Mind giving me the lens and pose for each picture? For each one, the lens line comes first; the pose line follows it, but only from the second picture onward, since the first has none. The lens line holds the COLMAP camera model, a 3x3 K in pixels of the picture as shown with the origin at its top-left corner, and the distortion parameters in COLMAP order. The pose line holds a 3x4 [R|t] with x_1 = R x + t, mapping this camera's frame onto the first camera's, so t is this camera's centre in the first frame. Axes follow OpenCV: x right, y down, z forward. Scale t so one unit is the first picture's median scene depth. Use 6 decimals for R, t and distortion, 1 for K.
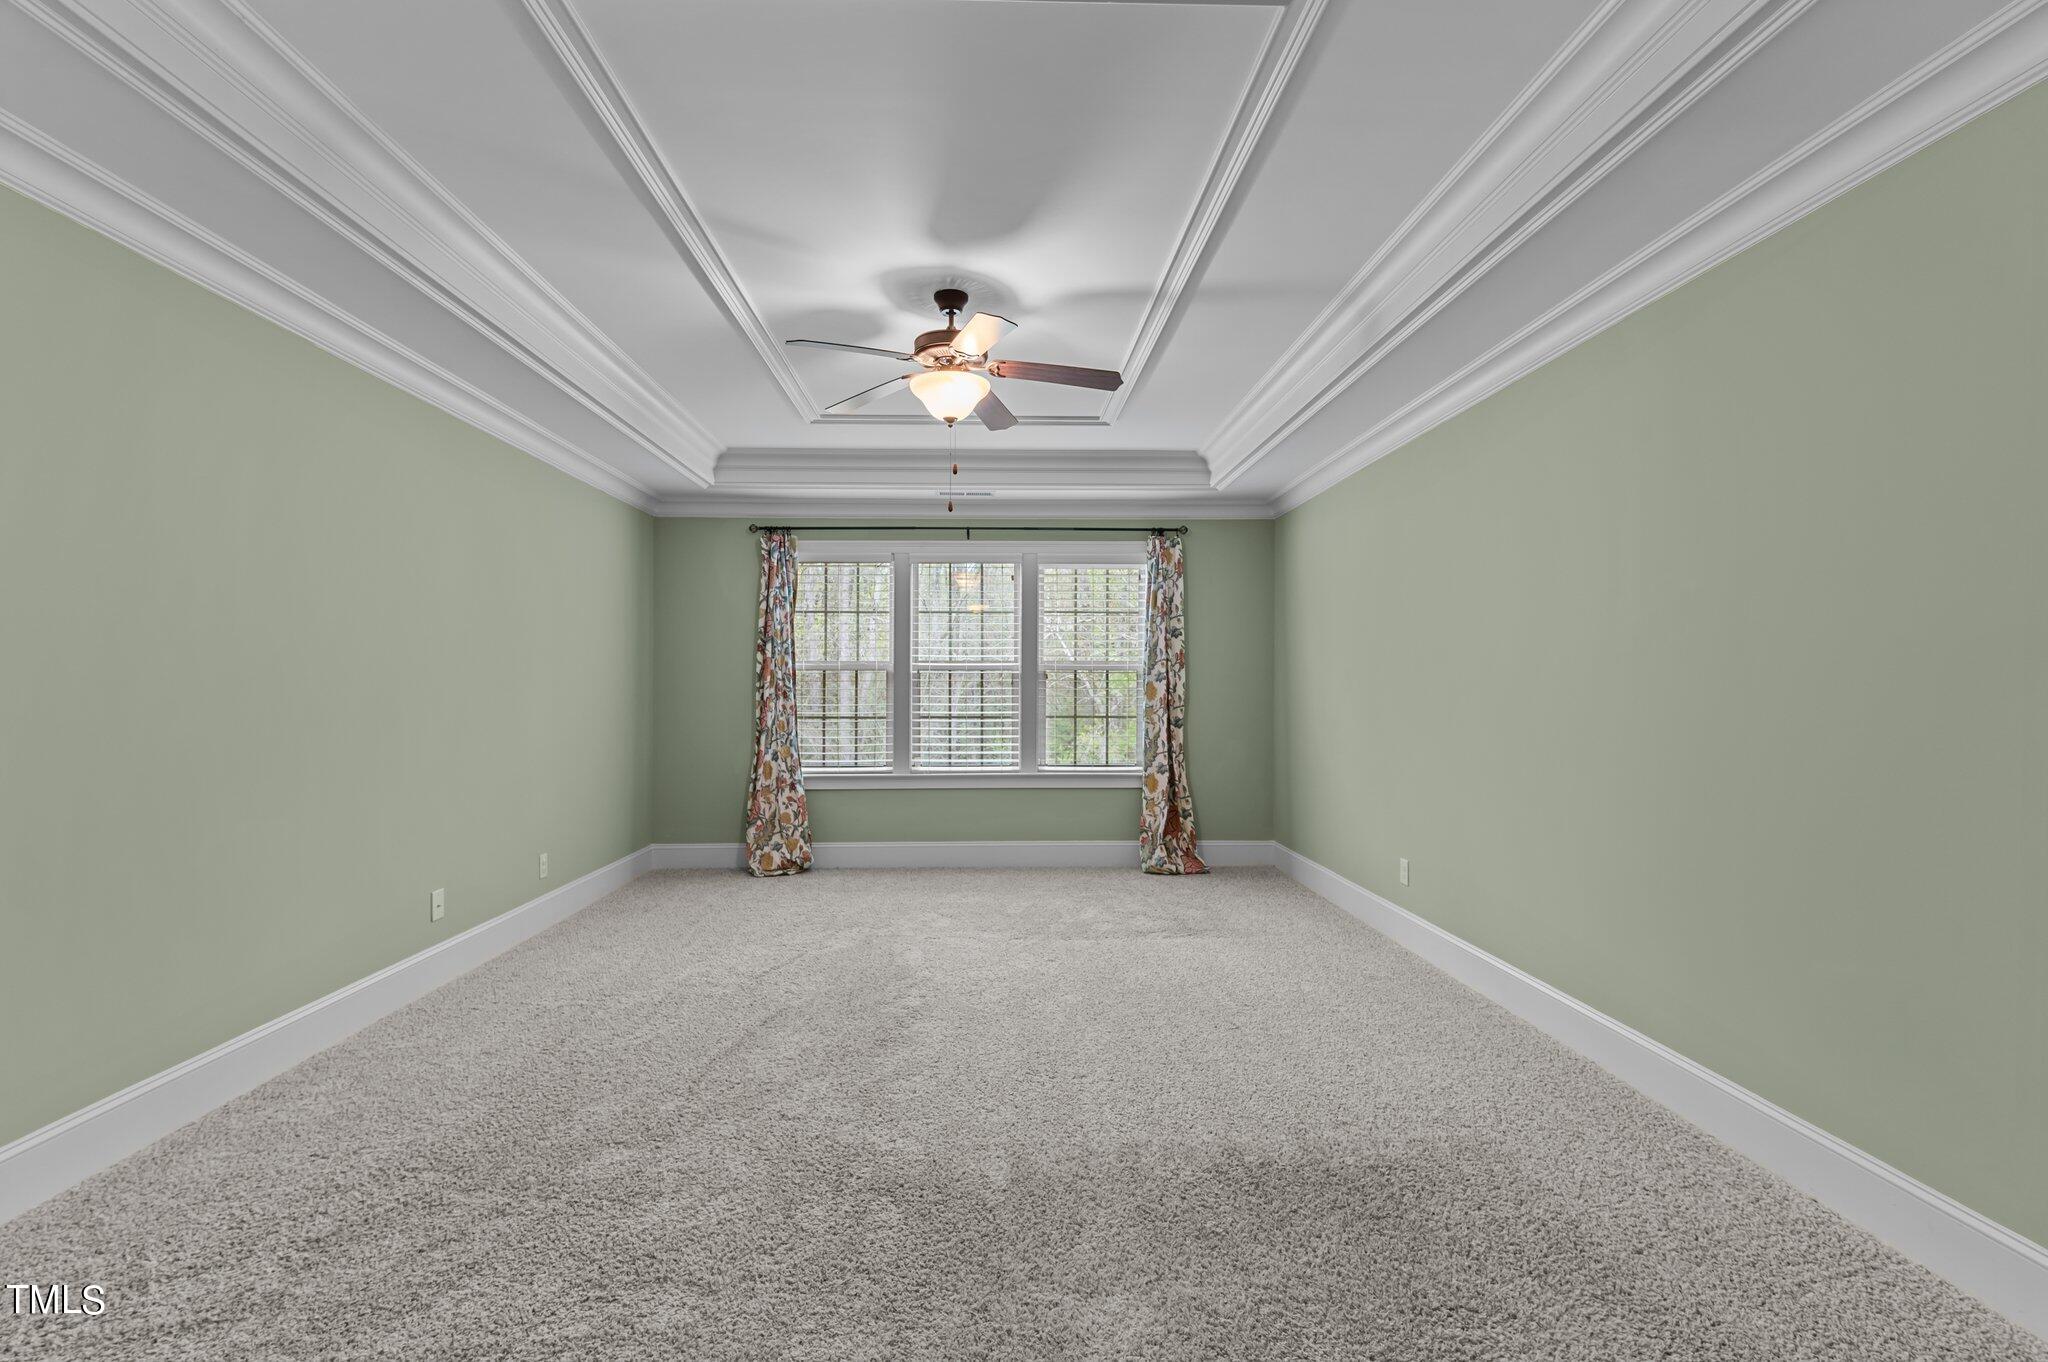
lens RADIAL K [[893.6, 0, 1016.1], [0, 893.6, 681.9], [0, 0, 1]] dist [0.004497, -0.001290]
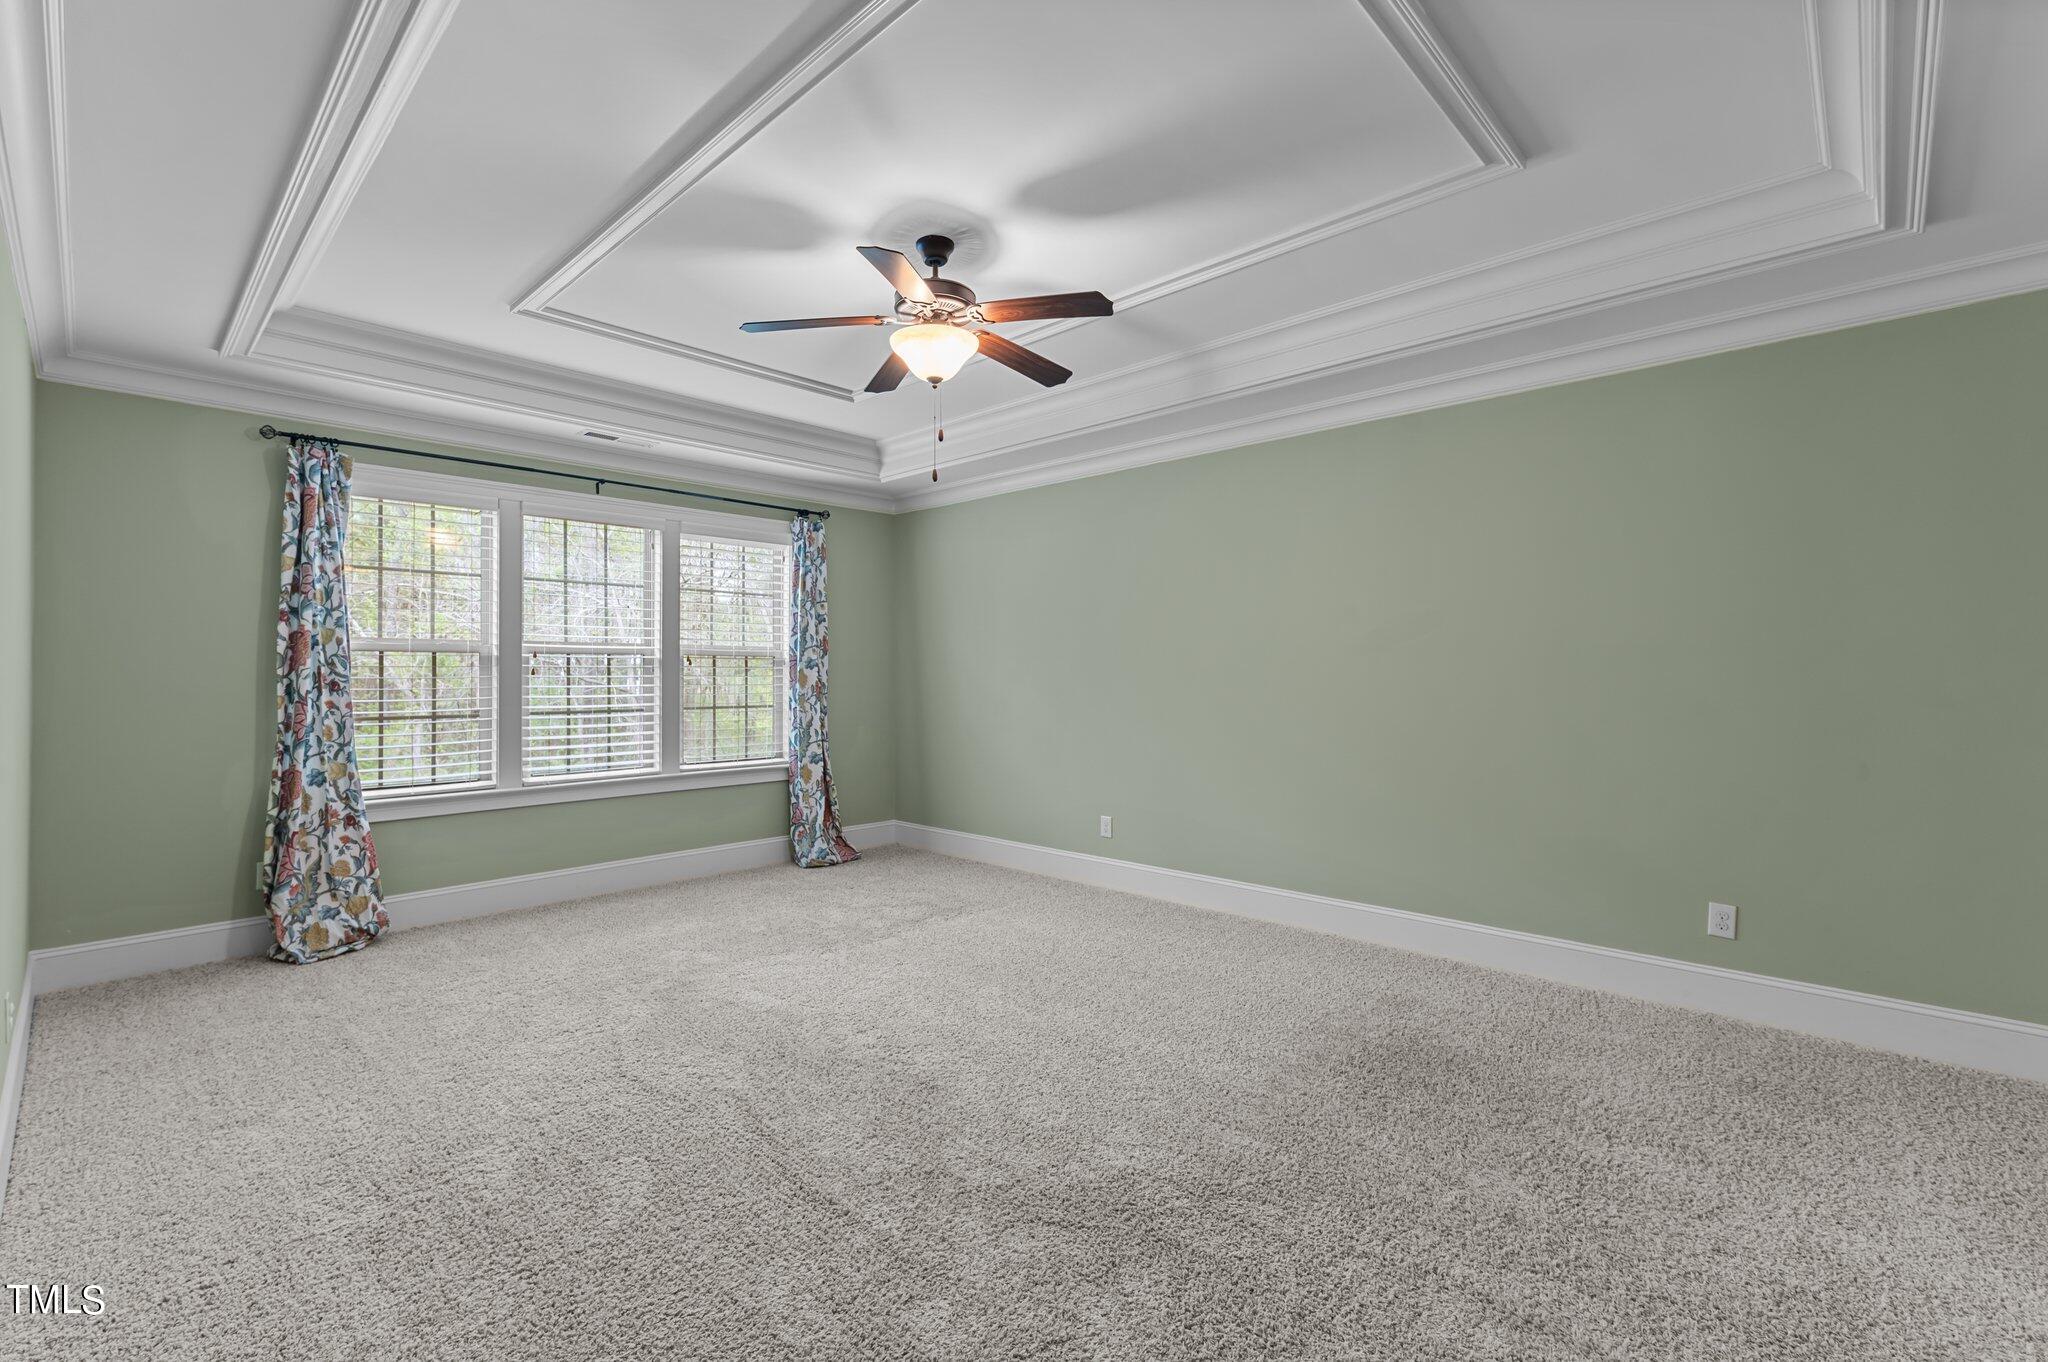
lens RADIAL K [[893.6, 0, 953.9], [0, 893.6, 664.6], [0, 0, 1]] dist [0.004497, -0.001290]
pose [[0.726695, 0.005574, 0.686937, -0.388940], [-0.001966, 0.999980, -0.006035, 0.000906], [-0.686957, 0.003035, 0.726692, 0.187710]]
